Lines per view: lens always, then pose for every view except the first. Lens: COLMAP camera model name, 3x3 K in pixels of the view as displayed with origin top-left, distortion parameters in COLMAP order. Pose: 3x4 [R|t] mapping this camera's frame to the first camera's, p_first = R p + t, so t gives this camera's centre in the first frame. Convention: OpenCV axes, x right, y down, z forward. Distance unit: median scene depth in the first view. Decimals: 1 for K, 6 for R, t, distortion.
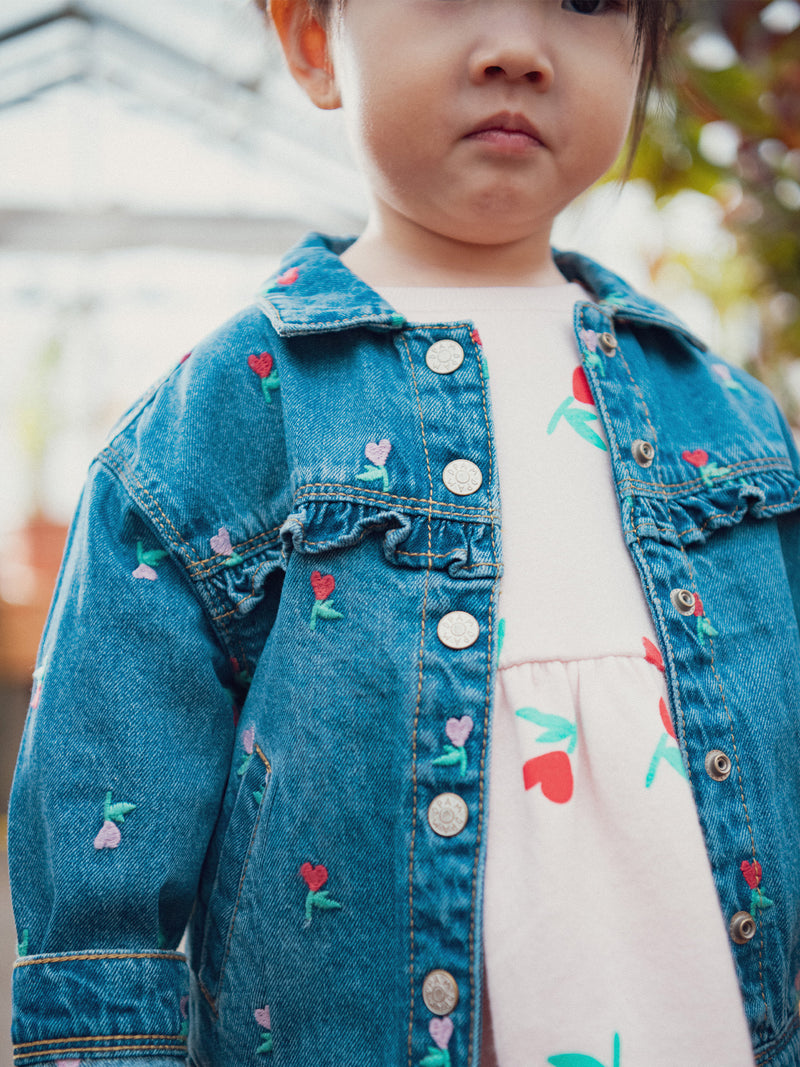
lens RADIAL K [[2053.4, 0, 400.0], [0, 2053.4, 533.5], [0, 0, 1]] dist [-0.216521, 1.937803]
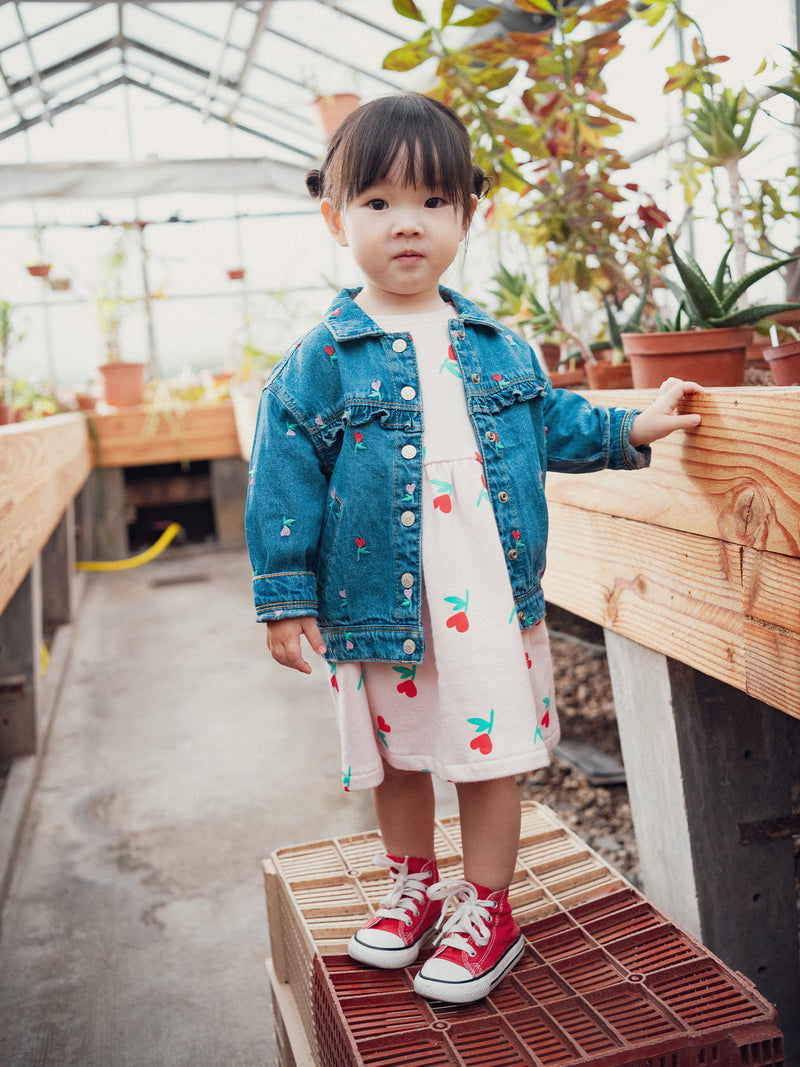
lens RADIAL K [[1001.3, 0, 400.0], [0, 1001.3, 533.5], [0, 0, 1]] dist [0.001158, 0.024411]
pose [[0.998837, -0.045227, 0.016698, -0.010246], [0.041953, 0.986035, 0.161165, -0.057864], [-0.023754, -0.160277, 0.986786, -0.322373]]
